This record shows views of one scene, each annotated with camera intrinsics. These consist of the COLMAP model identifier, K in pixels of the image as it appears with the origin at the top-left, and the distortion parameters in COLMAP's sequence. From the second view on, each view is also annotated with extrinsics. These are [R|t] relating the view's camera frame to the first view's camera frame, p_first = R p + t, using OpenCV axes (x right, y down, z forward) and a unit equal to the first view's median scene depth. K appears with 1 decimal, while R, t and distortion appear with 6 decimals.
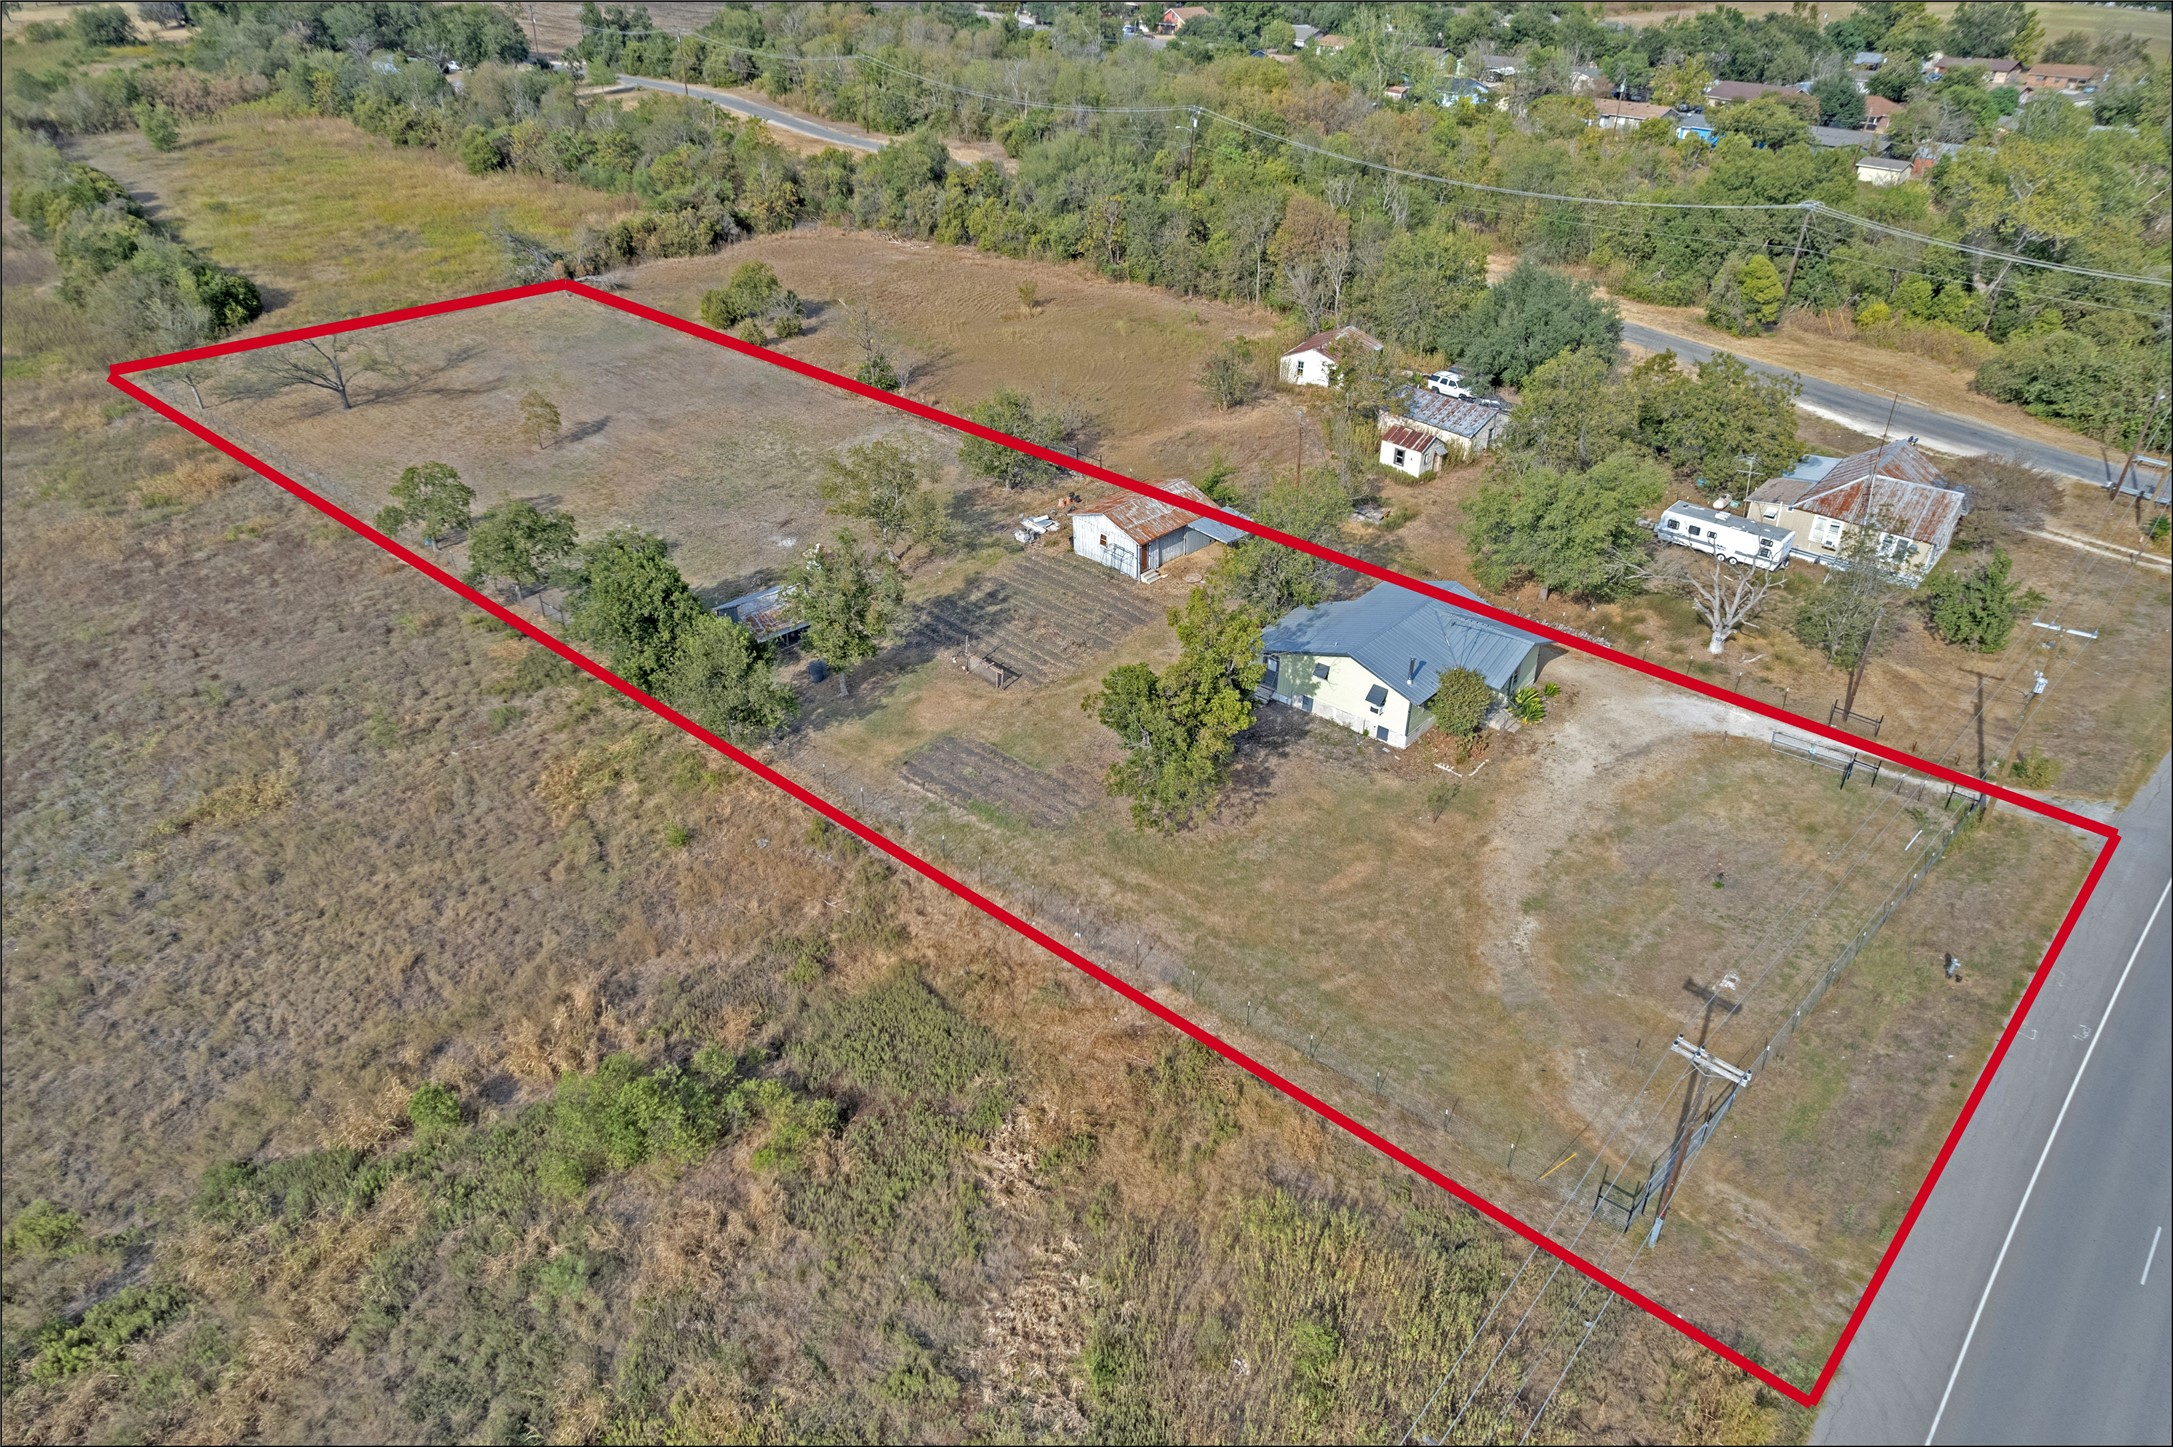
lens RADIAL K [[1003.1, 0, 1086.5], [0, 1003.1, 723.5], [0, 0, 1]] dist [-0.028200, 0.004649]
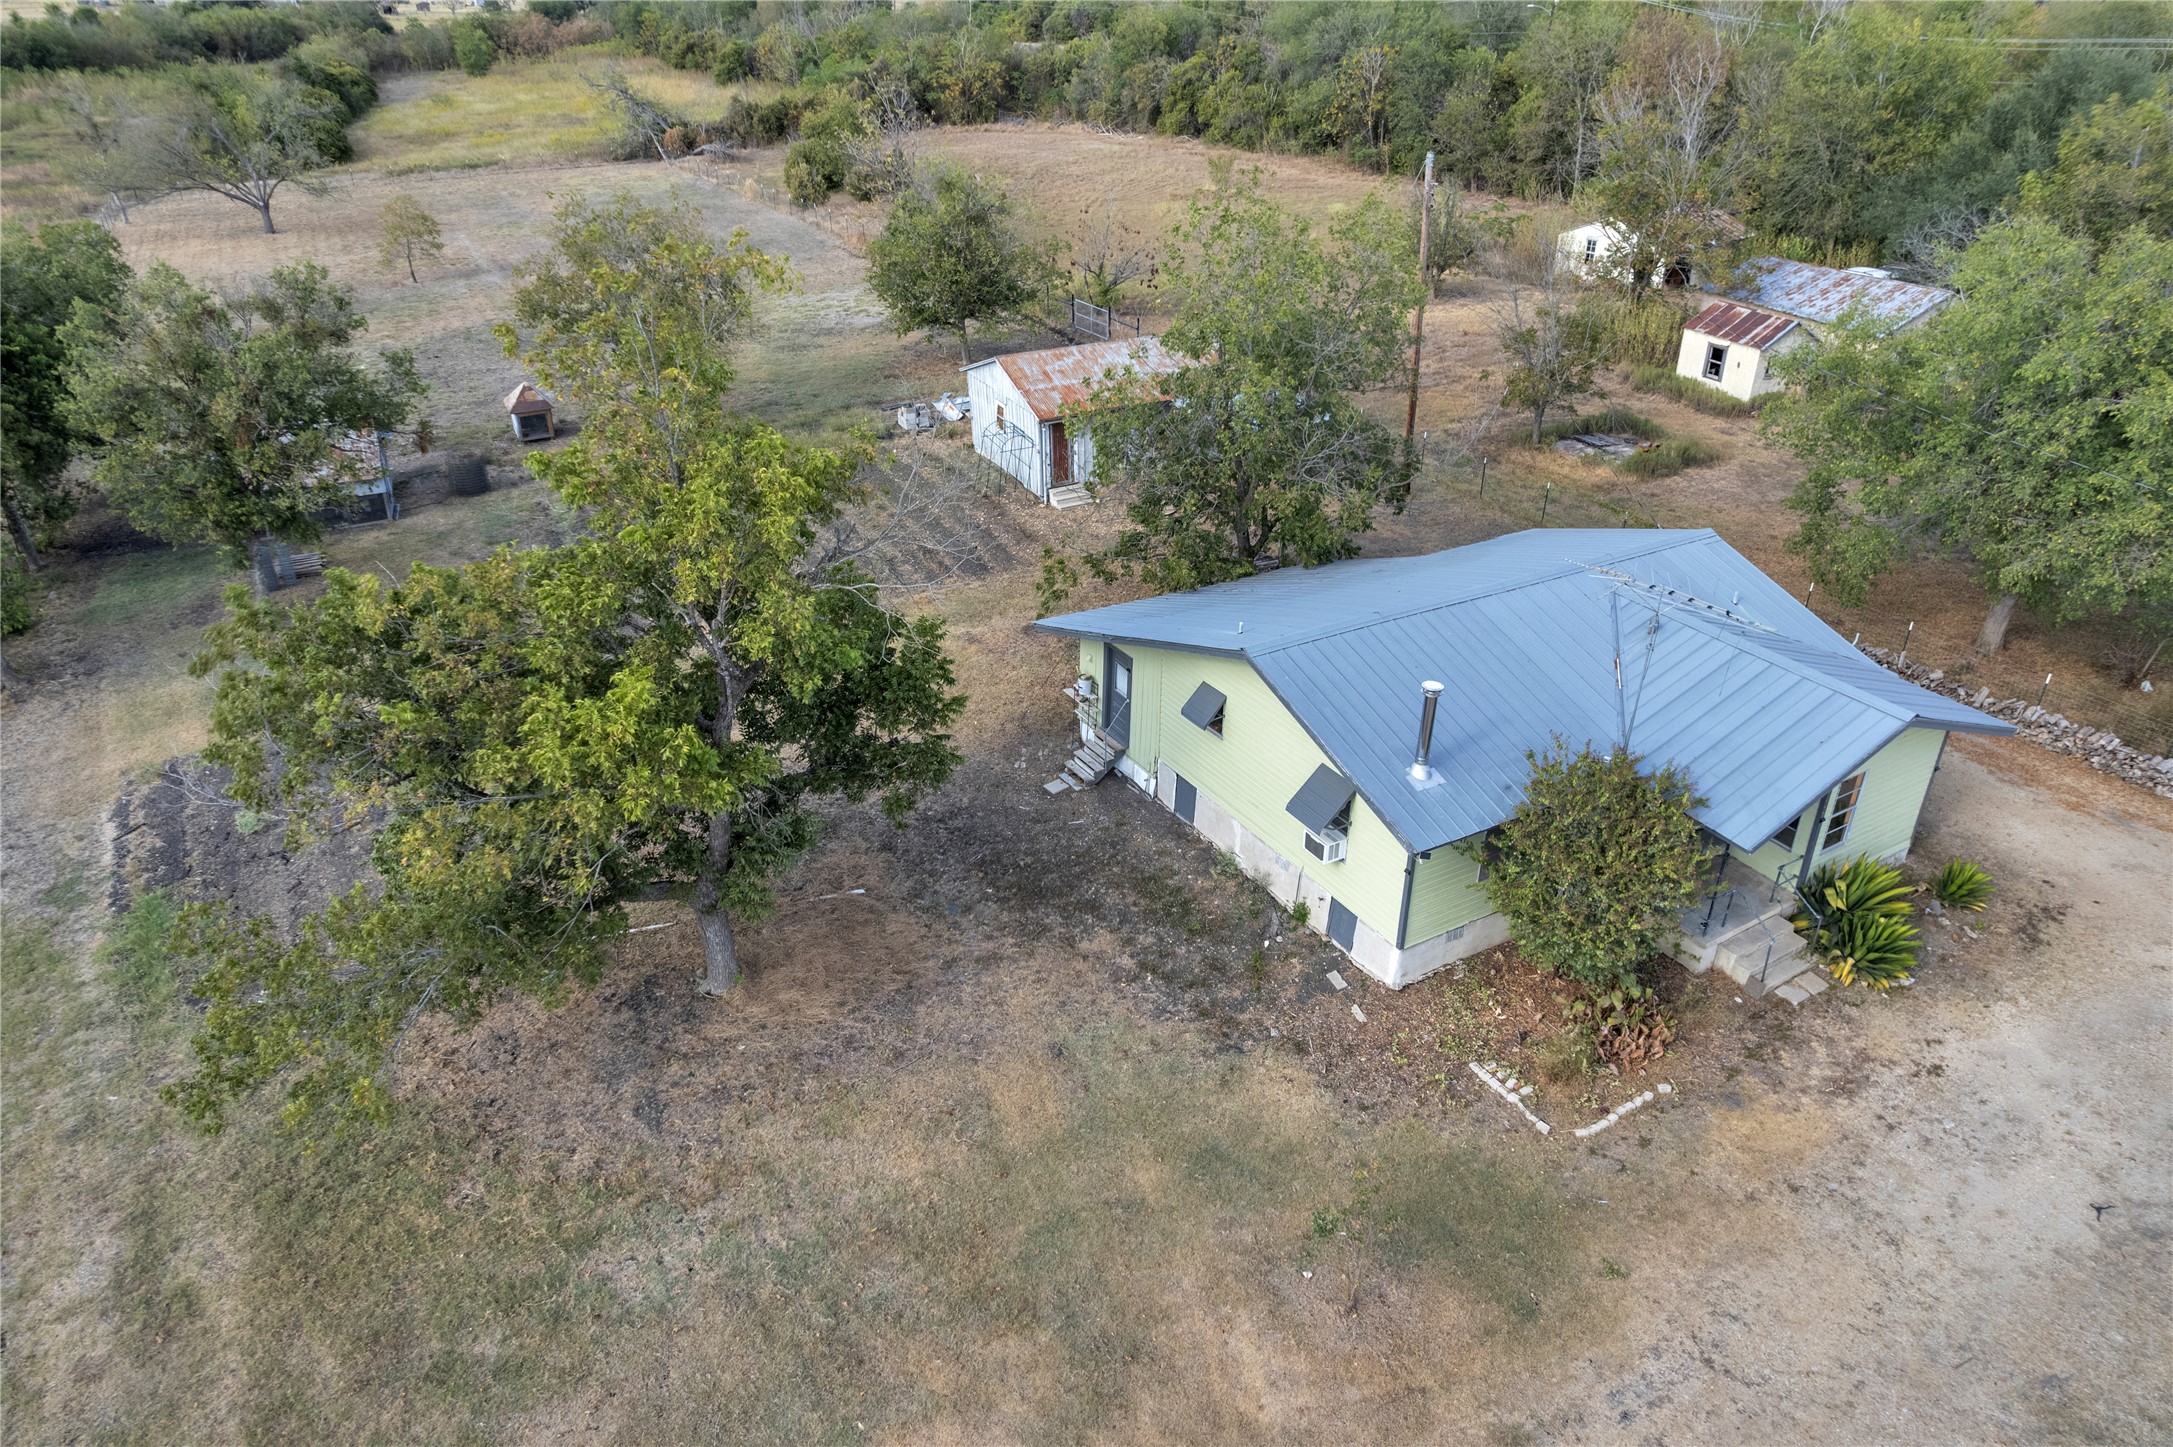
lens RADIAL K [[1126.1, 0, 1112.7], [0, 1126.1, 757.9], [0, 0, 1]] dist [-0.015902, 0.002532]
pose [[0.960128, 0.149790, -0.236044, 0.230328], [-0.154361, 0.988014, -0.000896, -0.023882], [0.233081, 0.037296, 0.971742, 0.478506]]
